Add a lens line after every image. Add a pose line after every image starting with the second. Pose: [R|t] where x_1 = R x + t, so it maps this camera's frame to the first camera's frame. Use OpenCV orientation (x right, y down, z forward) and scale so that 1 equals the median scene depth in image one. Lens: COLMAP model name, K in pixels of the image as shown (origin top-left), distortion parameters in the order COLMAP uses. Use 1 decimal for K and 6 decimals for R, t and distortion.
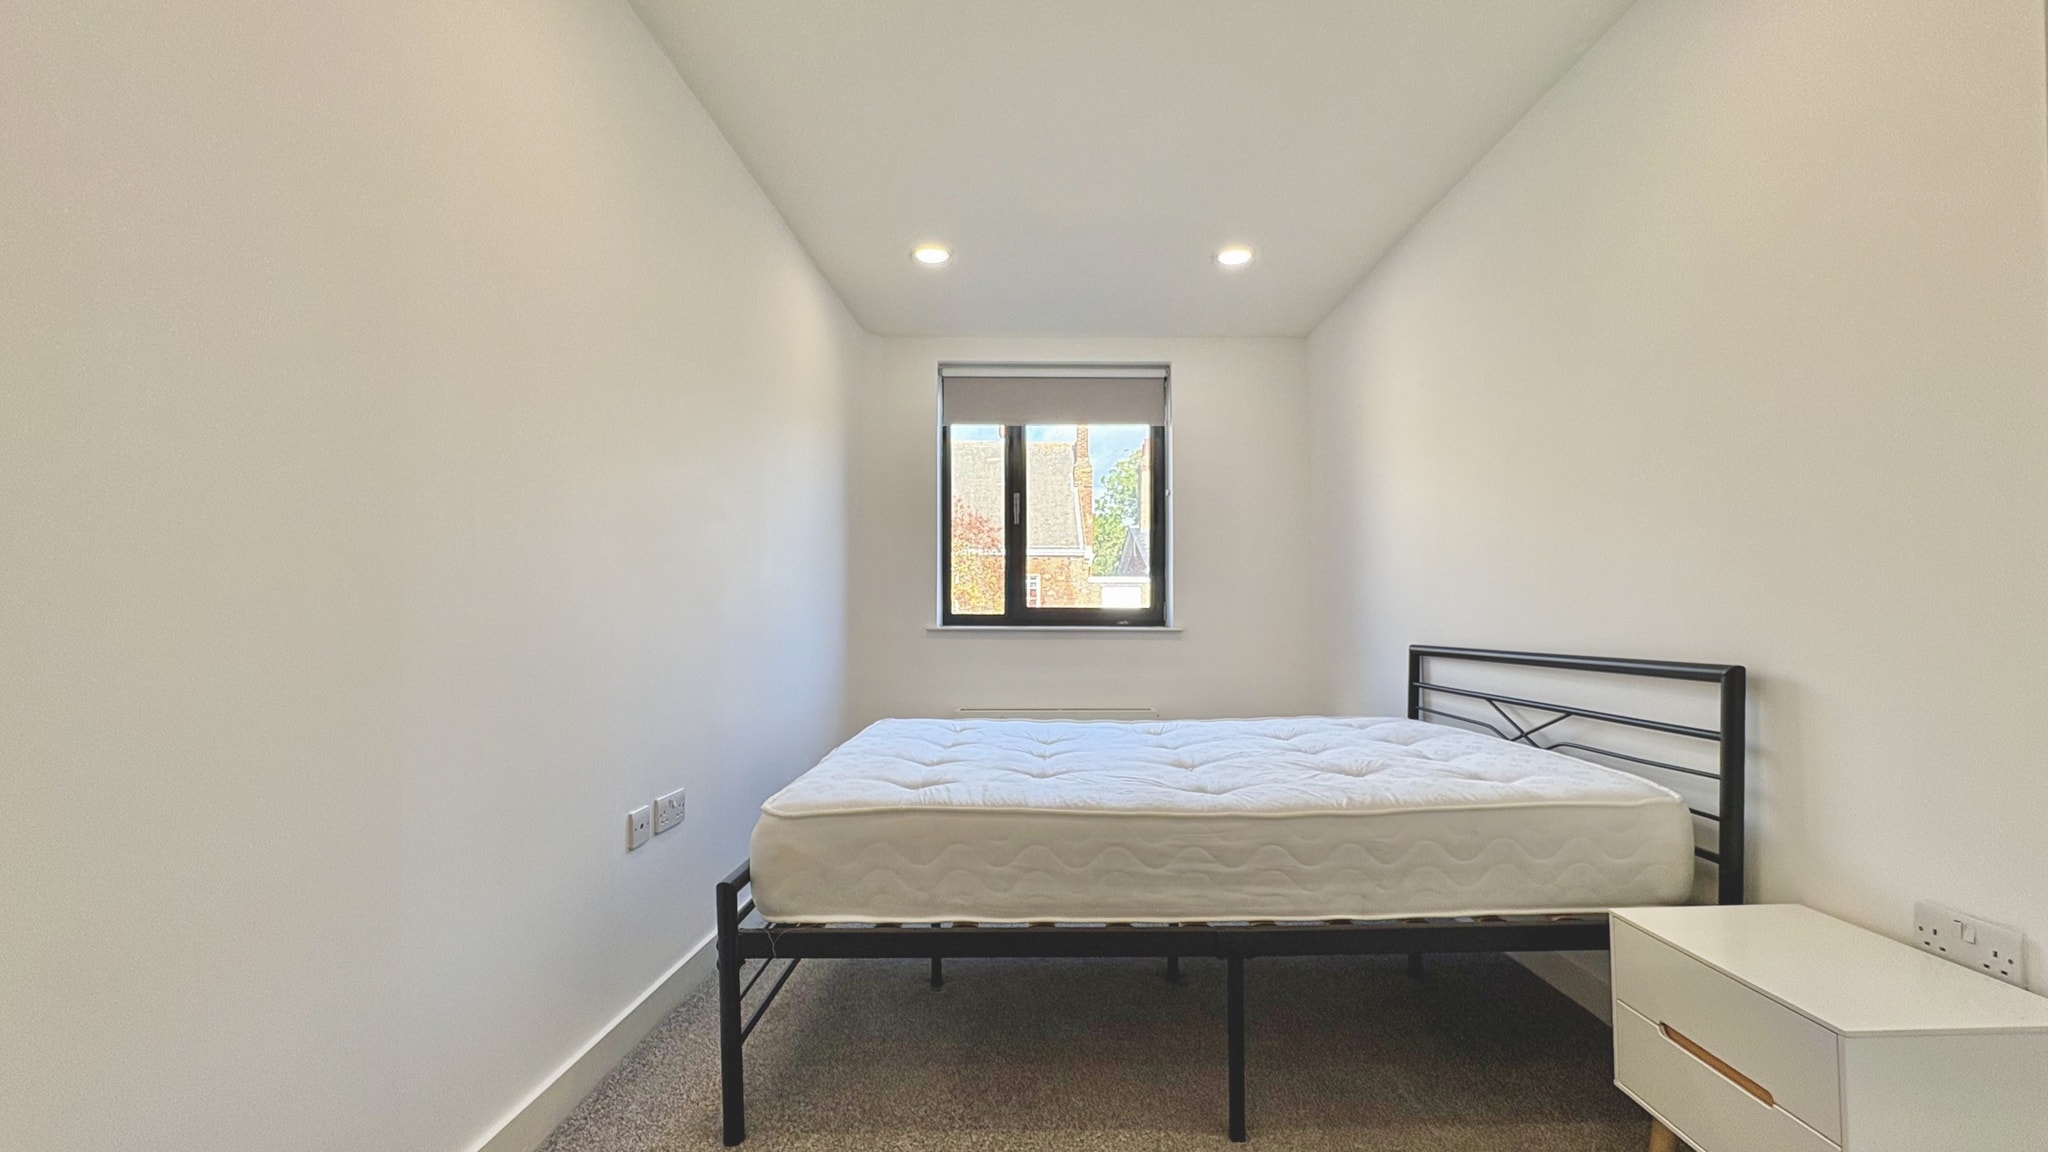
lens RADIAL K [[846.3, 0, 1032.4], [0, 846.3, 606.7], [0, 0, 1]] dist [0.000995, 0.000217]
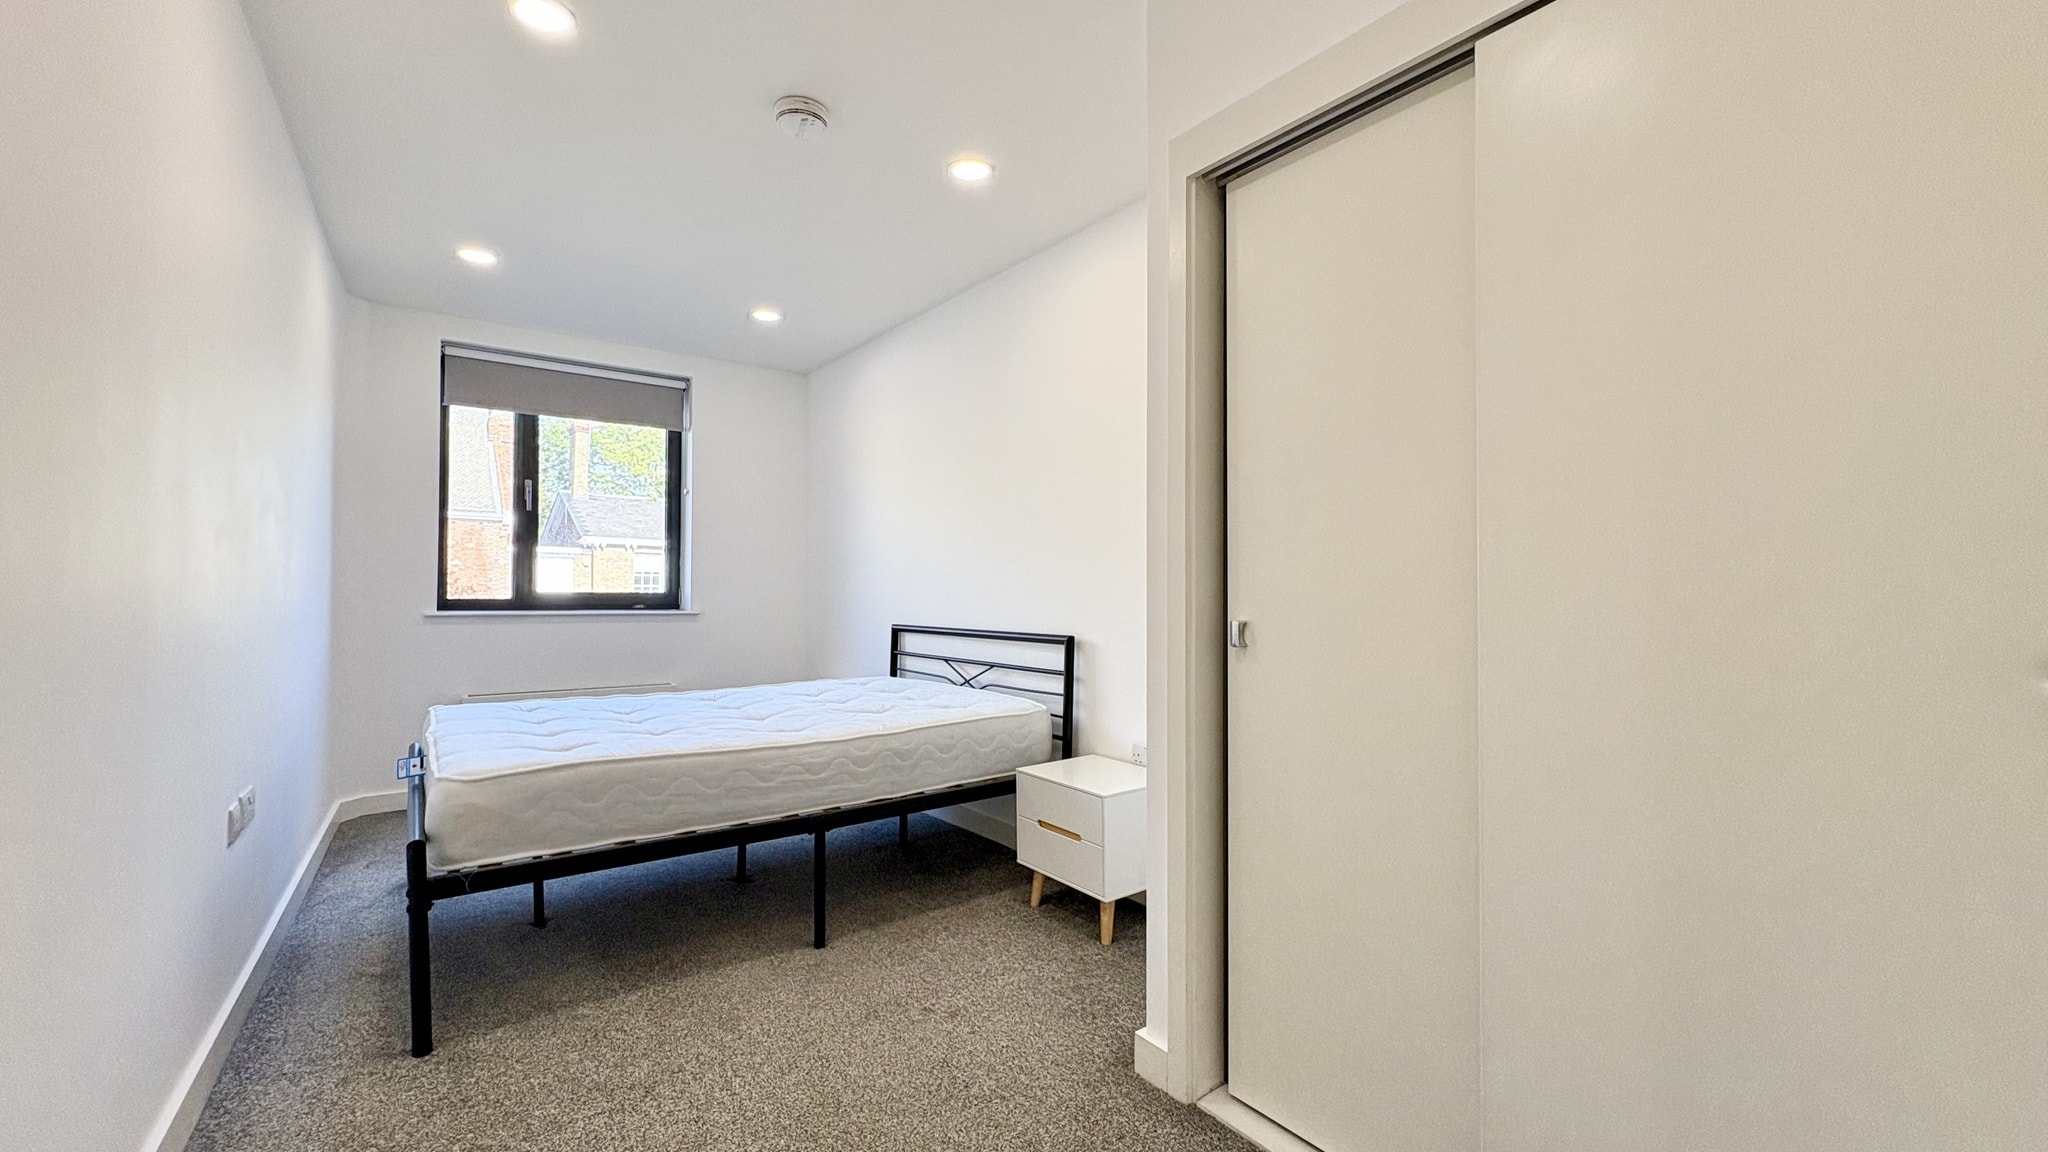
lens RADIAL K [[846.3, 0, 1032.4], [0, 846.3, 606.7], [0, 0, 1]] dist [0.000995, 0.000217]
pose [[0.799430, -0.007839, 0.600709, -0.341376], [-0.011930, 0.999511, 0.028920, -0.044137], [-0.600641, -0.030286, 0.798945, -0.418706]]
